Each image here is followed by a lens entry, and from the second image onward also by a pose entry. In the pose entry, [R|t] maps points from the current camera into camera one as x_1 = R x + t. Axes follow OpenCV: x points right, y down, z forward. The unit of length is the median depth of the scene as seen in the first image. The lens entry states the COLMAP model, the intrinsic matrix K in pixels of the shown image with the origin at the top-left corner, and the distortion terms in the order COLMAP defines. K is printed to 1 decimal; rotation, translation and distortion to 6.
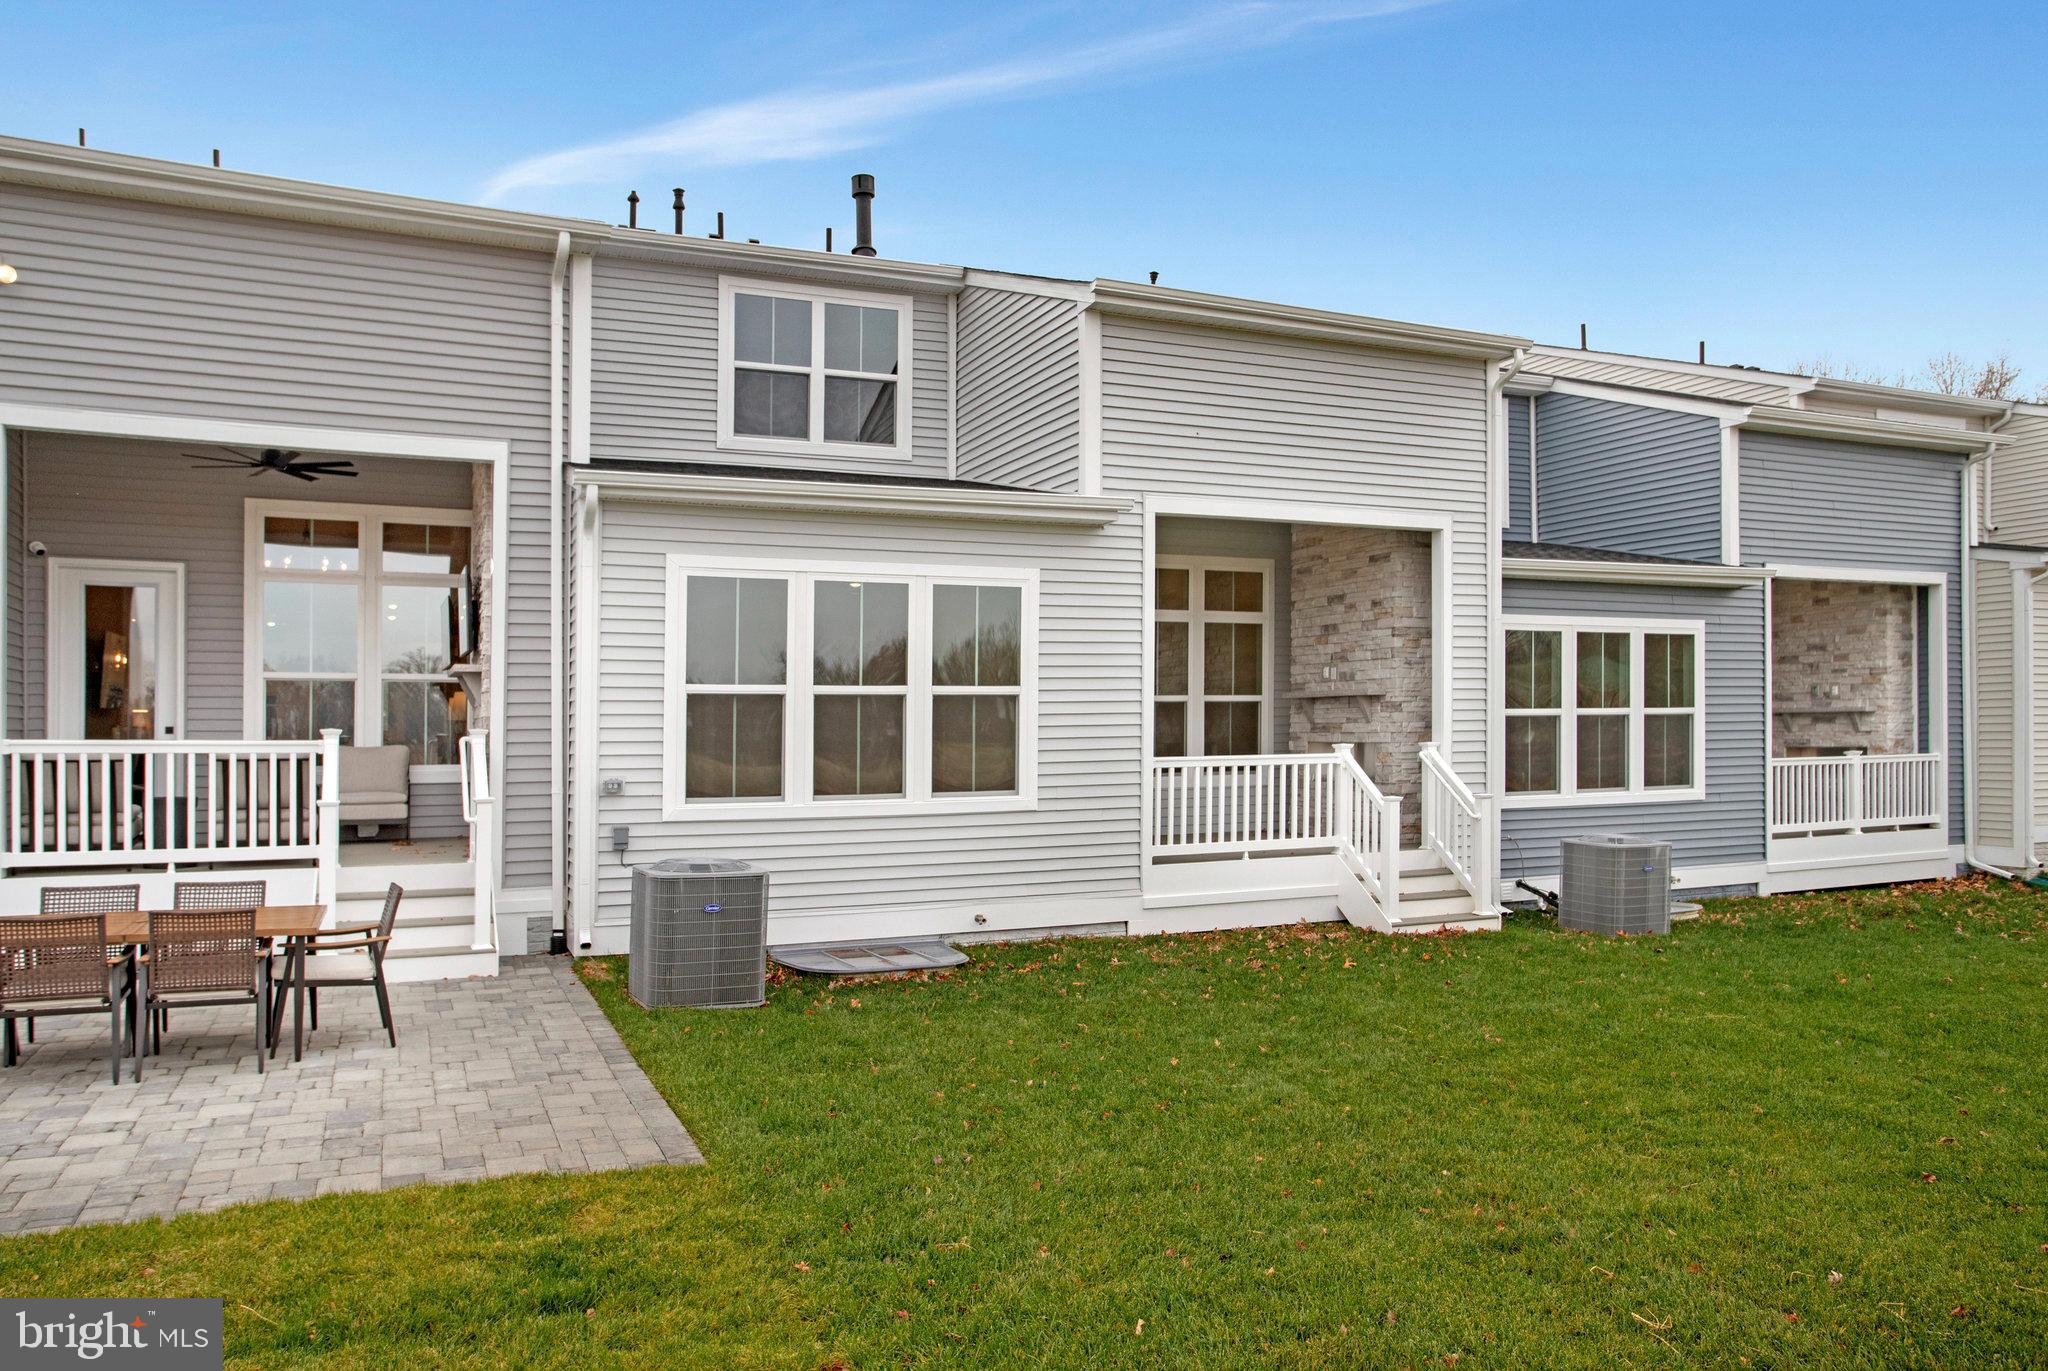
lens RADIAL K [[1421.9, 0, 1024.0], [0, 1421.9, 685.5], [0, 0, 1]] dist [0.019529, -0.041667]
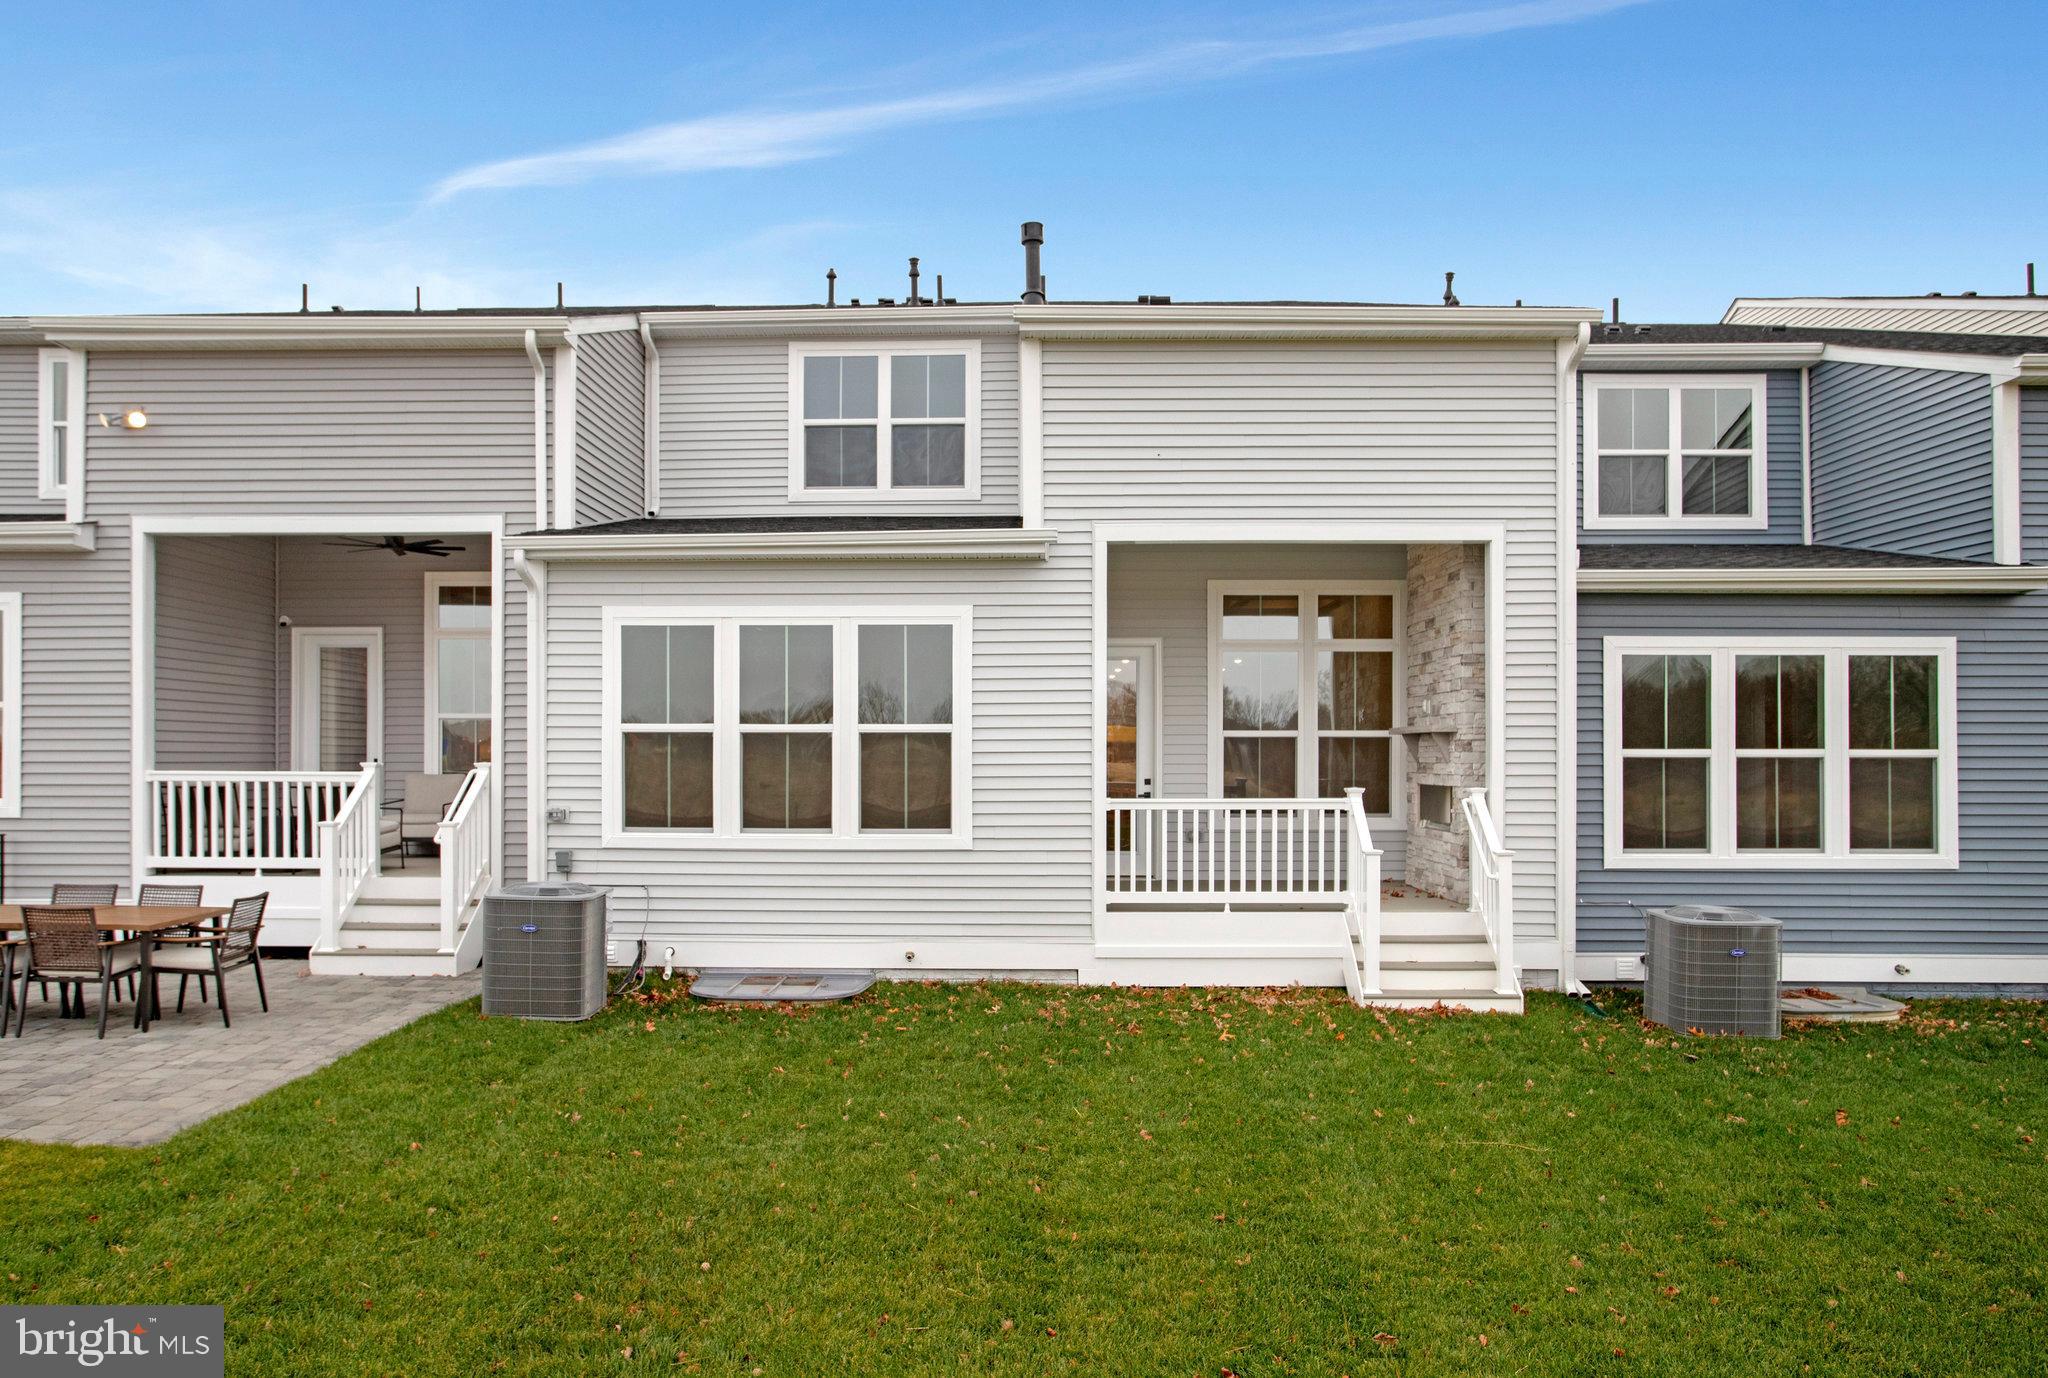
lens RADIAL K [[1384.3, 0, 1024.0], [0, 1384.3, 689.0], [0, 0, 1]] dist [0.010036, -0.001119]
pose [[0.912004, -0.008858, -0.410085, 0.405136], [0.002419, 0.999866, -0.016217, -0.007743], [0.410174, 0.013798, 0.911903, 0.127247]]
